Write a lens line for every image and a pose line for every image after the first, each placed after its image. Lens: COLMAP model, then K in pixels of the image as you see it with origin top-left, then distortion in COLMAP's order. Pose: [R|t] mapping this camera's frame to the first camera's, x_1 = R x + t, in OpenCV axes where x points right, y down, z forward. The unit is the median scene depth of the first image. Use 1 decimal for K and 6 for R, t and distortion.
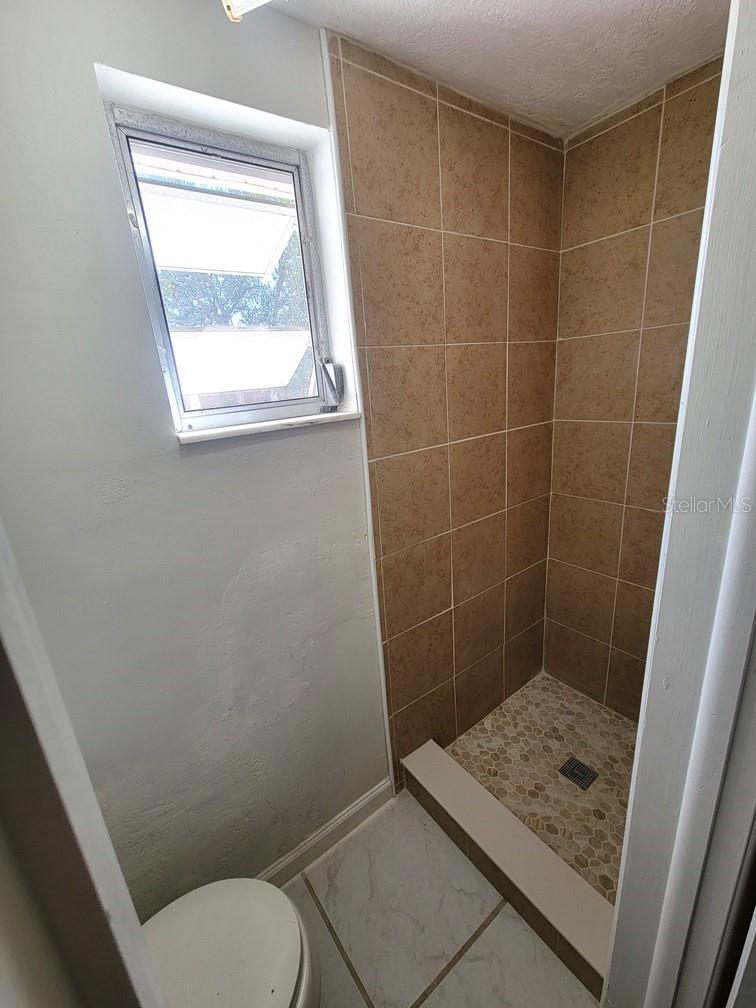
lens RADIAL K [[408.2, 0, 377.4], [0, 408.2, 502.9], [0, 0, 1]] dist [-0.002102, 0.001218]
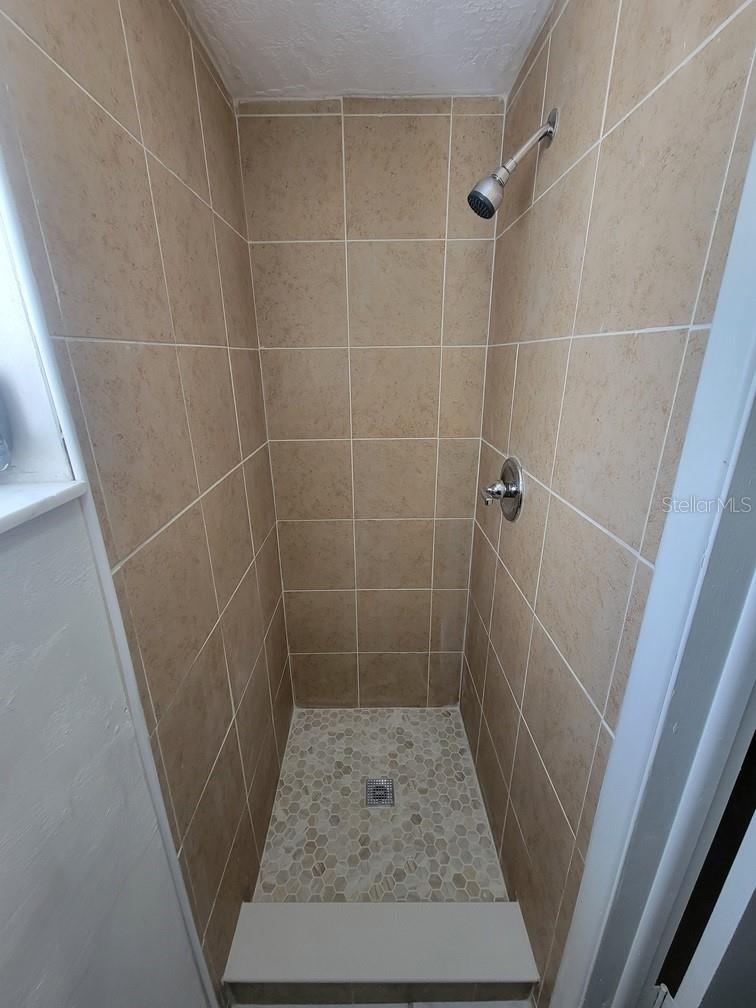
lens RADIAL K [[408.2, 0, 374.5], [0, 408.2, 503.4], [0, 0, 1]] dist [-0.002102, 0.001218]
pose [[0.595531, -0.199864, 0.778073, -0.153427], [0.197951, 0.975201, 0.098989, -0.130810], [-0.778562, 0.095069, 0.620325, 0.342008]]
